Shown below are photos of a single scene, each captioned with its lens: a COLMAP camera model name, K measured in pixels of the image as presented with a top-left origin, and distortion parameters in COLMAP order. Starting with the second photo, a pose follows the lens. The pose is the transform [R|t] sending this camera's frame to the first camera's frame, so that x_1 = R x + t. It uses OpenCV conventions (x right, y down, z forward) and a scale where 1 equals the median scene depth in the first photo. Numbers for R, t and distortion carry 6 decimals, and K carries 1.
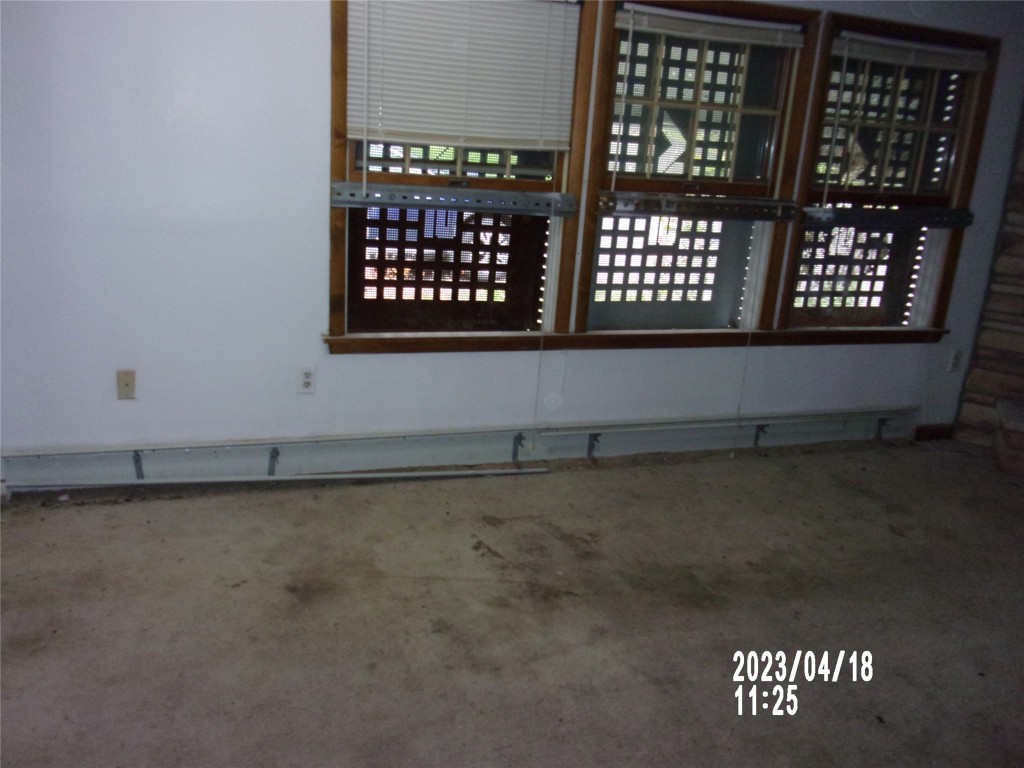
lens RADIAL K [[872.6, 0, 512.0], [0, 872.6, 384.0], [0, 0, 1]] dist [0.014124, 0.004454]
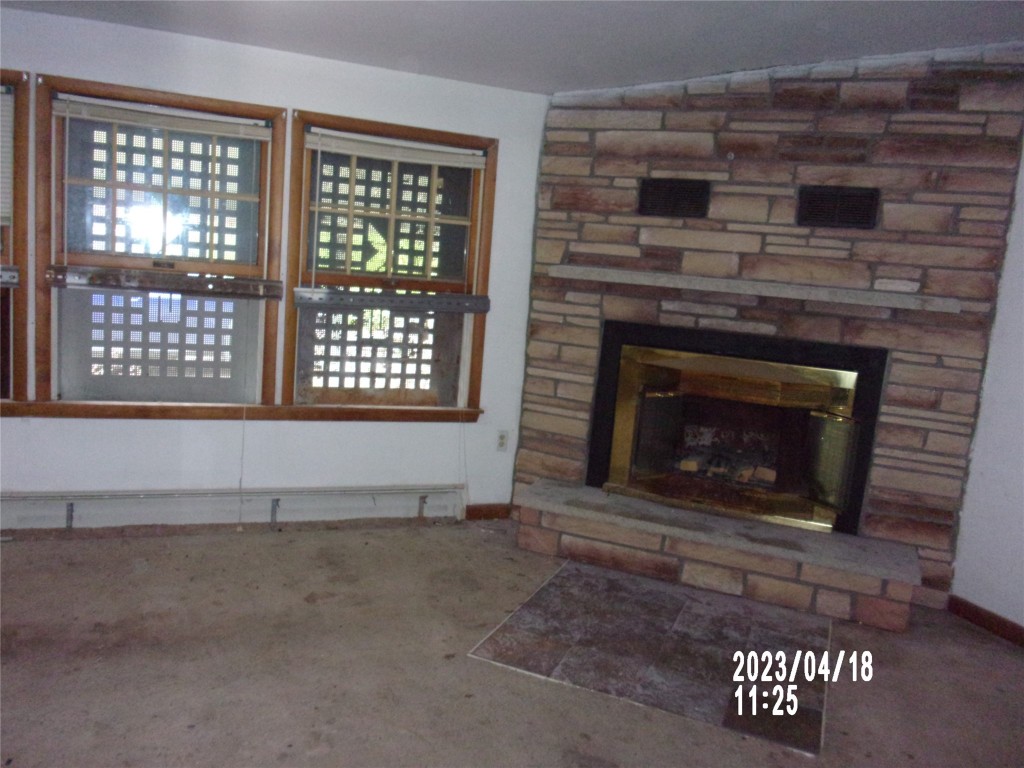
lens RADIAL K [[848.6, 0, 512.0], [0, 848.6, 384.0], [0, 0, 1]] dist [-0.006103, -0.007220]
pose [[0.999367, 0.009032, 0.034397, 0.525421], [-0.004148, 0.990215, -0.139485, 0.049832], [-0.035320, 0.139255, 0.989627, -0.000347]]
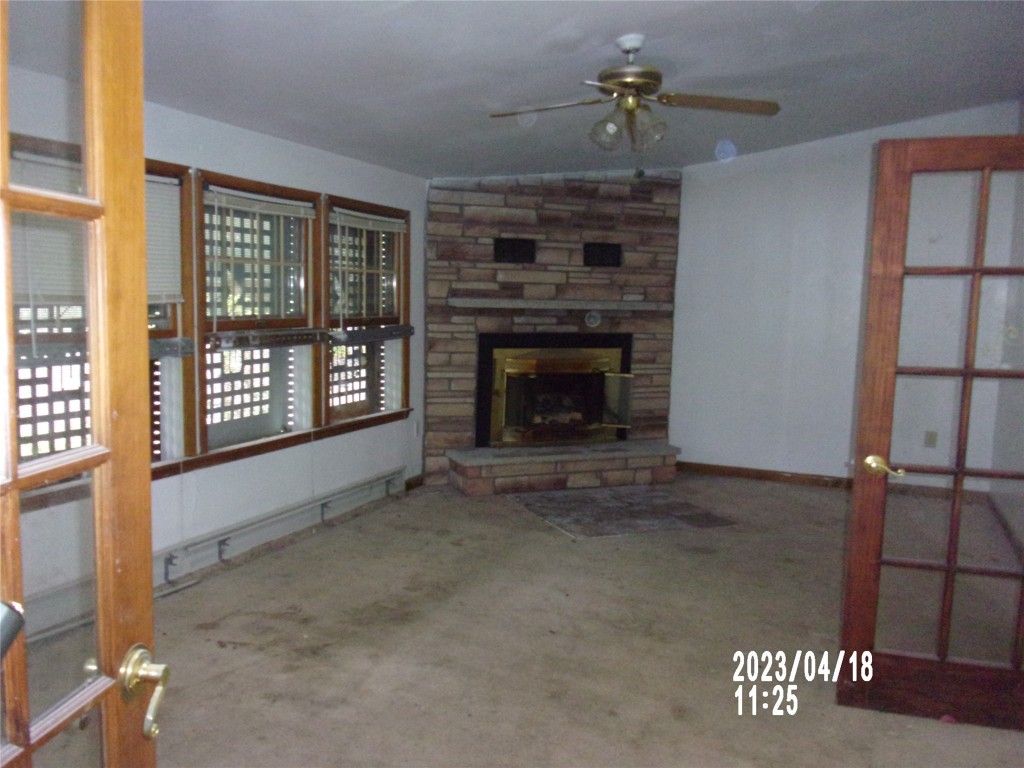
lens RADIAL K [[834.9, 0, 512.0], [0, 834.9, 384.0], [0, 0, 1]] dist [0.003934, -0.002489]
pose [[0.684463, -0.131912, 0.717015, -0.374629], [0.227290, 0.973087, -0.037949, -0.012719], [-0.692712, 0.188945, 0.696024, -0.060483]]
